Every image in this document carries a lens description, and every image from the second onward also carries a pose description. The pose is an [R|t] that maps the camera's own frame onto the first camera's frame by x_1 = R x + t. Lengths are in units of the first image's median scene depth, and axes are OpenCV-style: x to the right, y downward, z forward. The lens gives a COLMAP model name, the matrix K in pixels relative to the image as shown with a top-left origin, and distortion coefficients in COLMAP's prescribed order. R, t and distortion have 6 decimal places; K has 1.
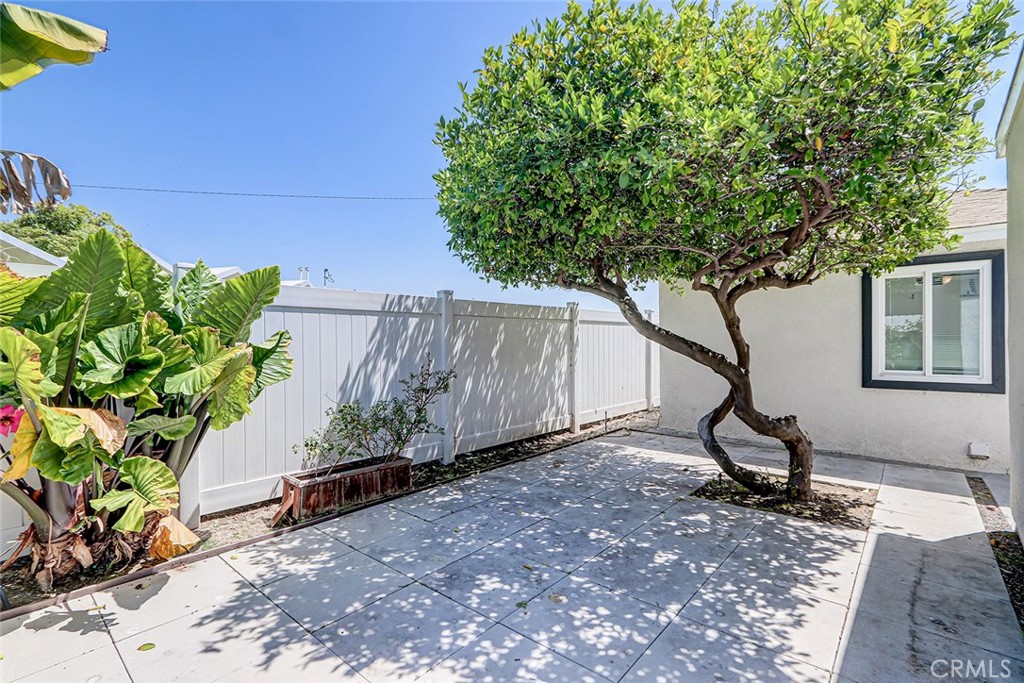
lens RADIAL K [[466.0, 0, 492.1], [0, 466.0, 341.3], [0, 0, 1]] dist [0.000674, -0.000146]
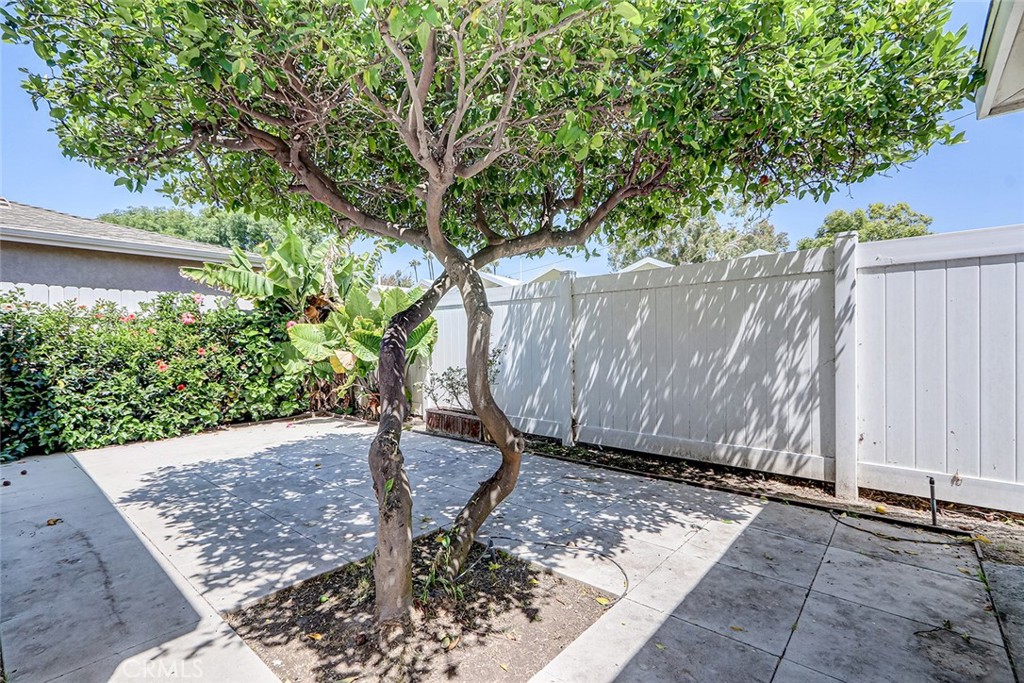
lens RADIAL K [[469.1, 0, 512.0], [0, 469.1, 341.5], [0, 0, 1]] dist [0.003263, -0.000908]
pose [[0.028200, 0.002365, -0.999600, 1.305480], [0.009715, 0.999949, 0.002640, 0.052541], [0.999555, -0.009785, 0.028175, 1.251479]]
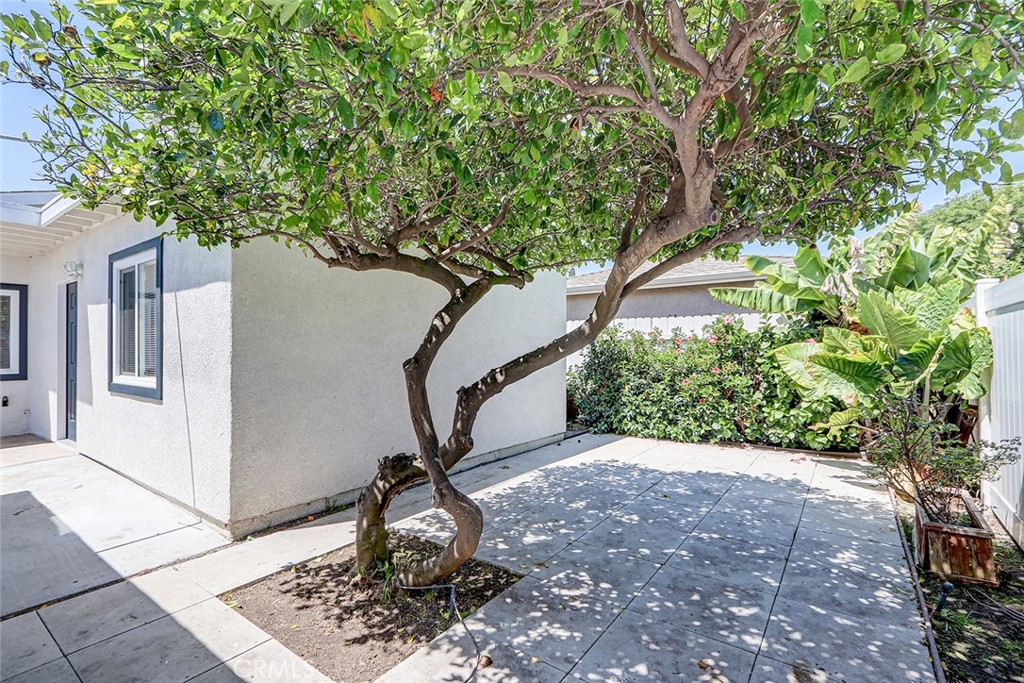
lens RADIAL K [[471.9, 0, 491.5], [0, 471.9, 342.5], [0, 0, 1]] dist [0.002380, -0.000319]
pose [[-0.996505, 0.007300, -0.083210, 0.604322], [0.008465, 0.999871, -0.013652, -0.006066], [0.083100, -0.014308, -0.996438, 1.946136]]
